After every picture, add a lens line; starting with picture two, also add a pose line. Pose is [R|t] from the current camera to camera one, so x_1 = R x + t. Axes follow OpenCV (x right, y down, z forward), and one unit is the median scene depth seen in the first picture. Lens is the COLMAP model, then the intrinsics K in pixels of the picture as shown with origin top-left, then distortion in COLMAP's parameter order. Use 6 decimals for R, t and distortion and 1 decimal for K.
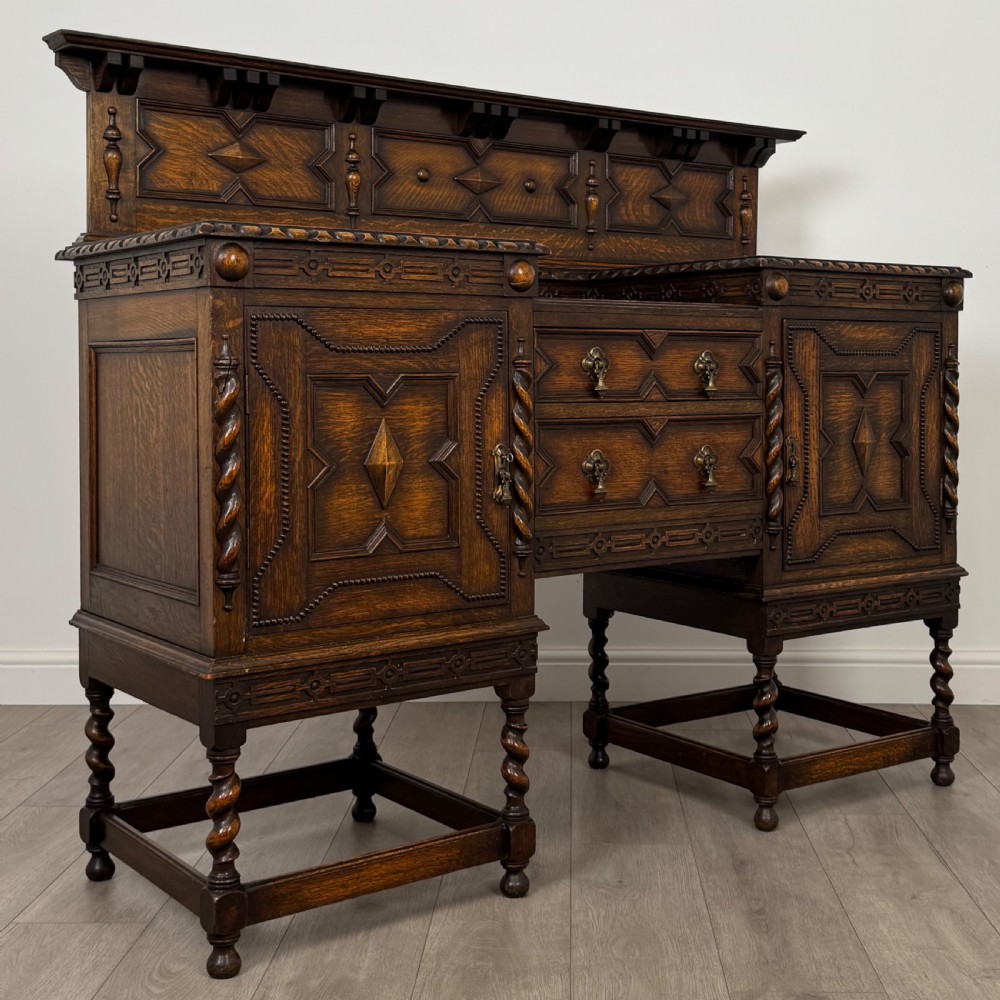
lens RADIAL K [[1357.4, 0, 498.2], [0, 1357.4, 406.2], [0, 0, 1]] dist [0.027926, 0.000000]
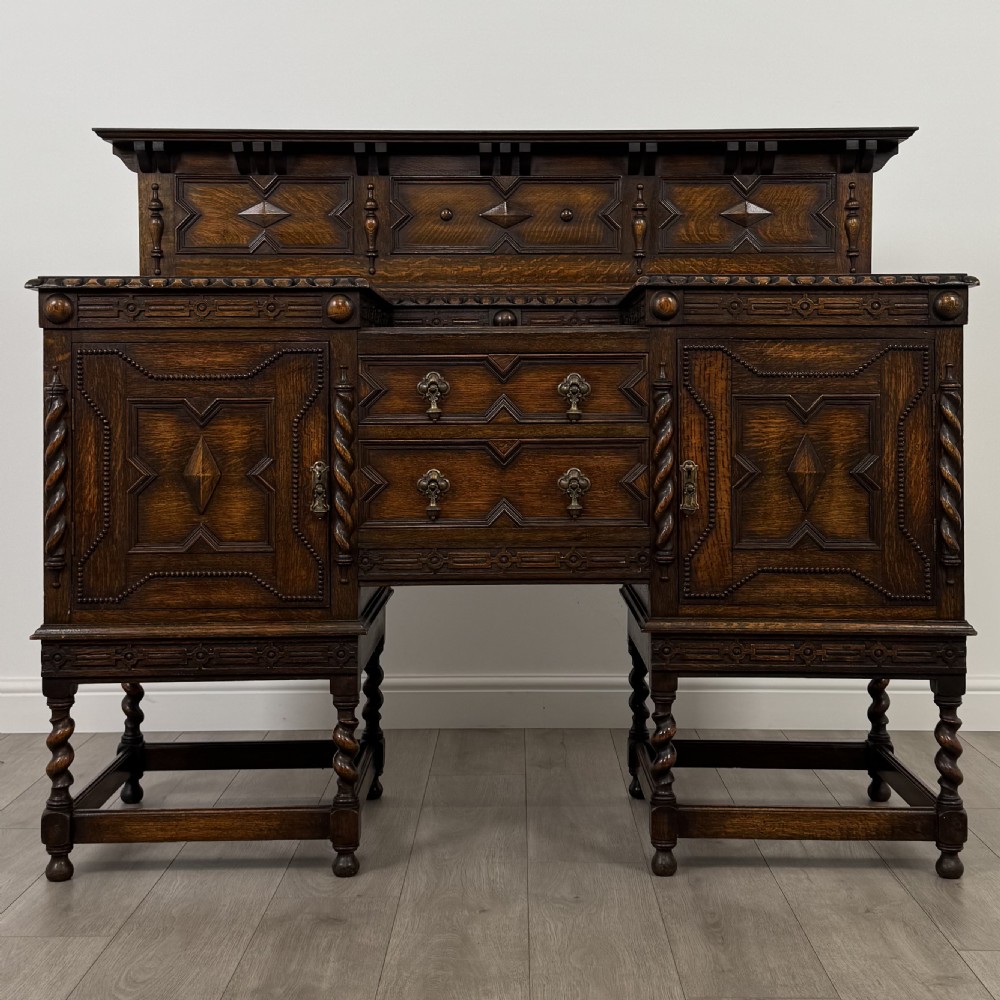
lens RADIAL K [[1308.6, 0, 521.9], [0, 1308.6, 410.4], [0, 0, 1]] dist [0.064258, 0.000000]
pose [[0.830899, 0.006288, -0.556388, 0.642754], [-0.012574, 0.999893, -0.007478, -0.006488], [0.556282, 0.013209, 0.830889, 0.178504]]
